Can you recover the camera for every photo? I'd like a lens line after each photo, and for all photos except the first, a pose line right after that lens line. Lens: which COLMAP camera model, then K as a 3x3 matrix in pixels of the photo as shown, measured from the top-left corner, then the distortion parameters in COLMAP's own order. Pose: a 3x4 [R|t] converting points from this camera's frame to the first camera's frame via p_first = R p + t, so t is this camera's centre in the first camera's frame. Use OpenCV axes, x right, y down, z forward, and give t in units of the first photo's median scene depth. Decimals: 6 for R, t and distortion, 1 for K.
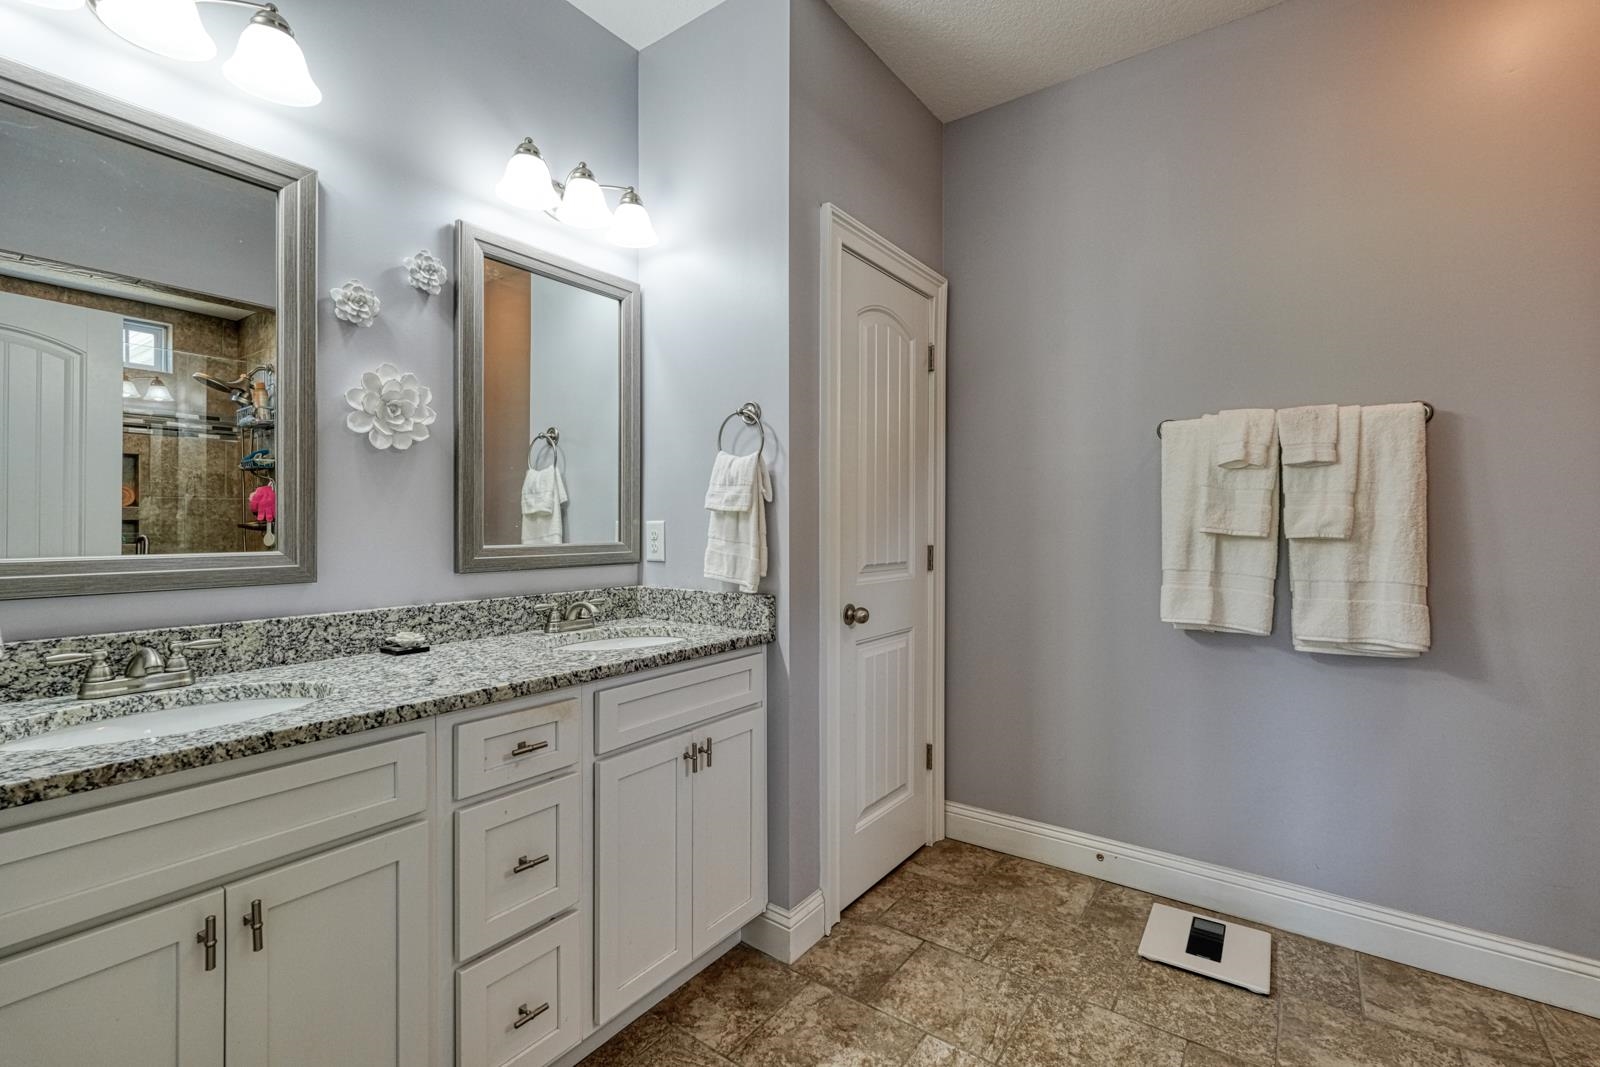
lens RADIAL K [[699.9, 0, 812.9], [0, 699.9, 529.0], [0, 0, 1]] dist [0.000935, 0.000597]
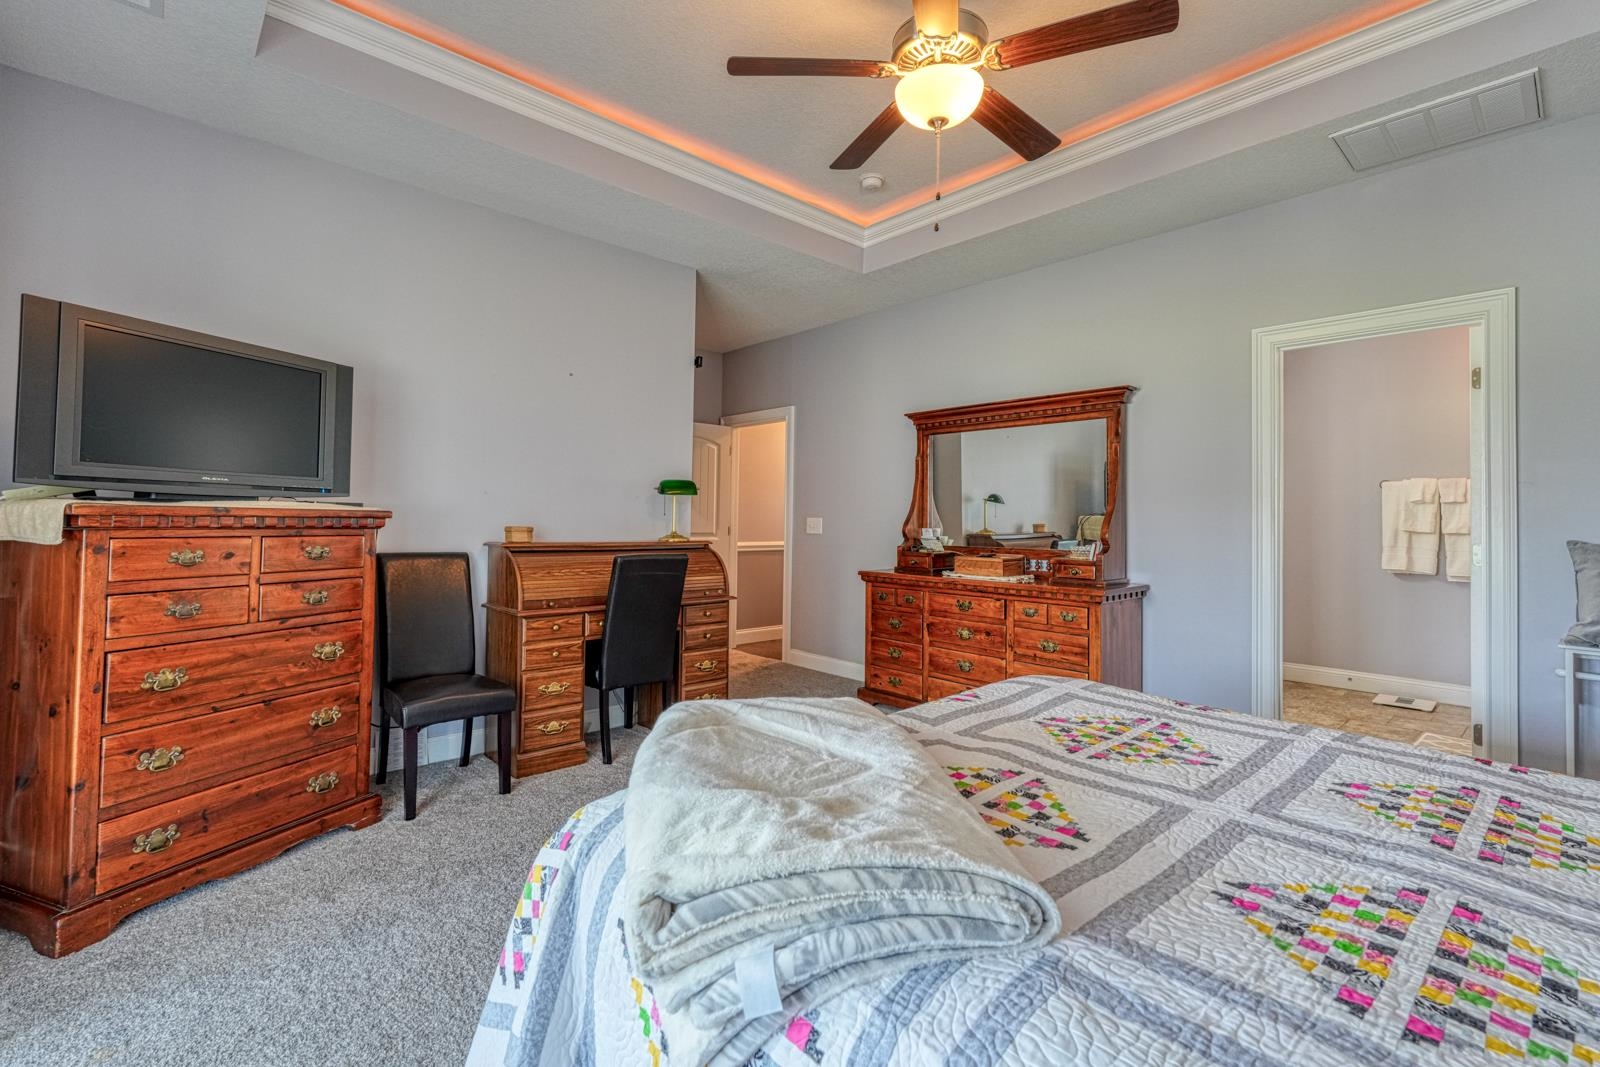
lens RADIAL K [[699.9, 0, 806.2], [0, 699.9, 506.6], [0, 0, 1]] dist [0.000935, 0.000597]
pose [[0.979311, 0.013125, -0.201933, -0.975459], [-0.018849, 0.999472, -0.026449, 0.026788], [0.201480, 0.029708, 0.979042, -1.792036]]
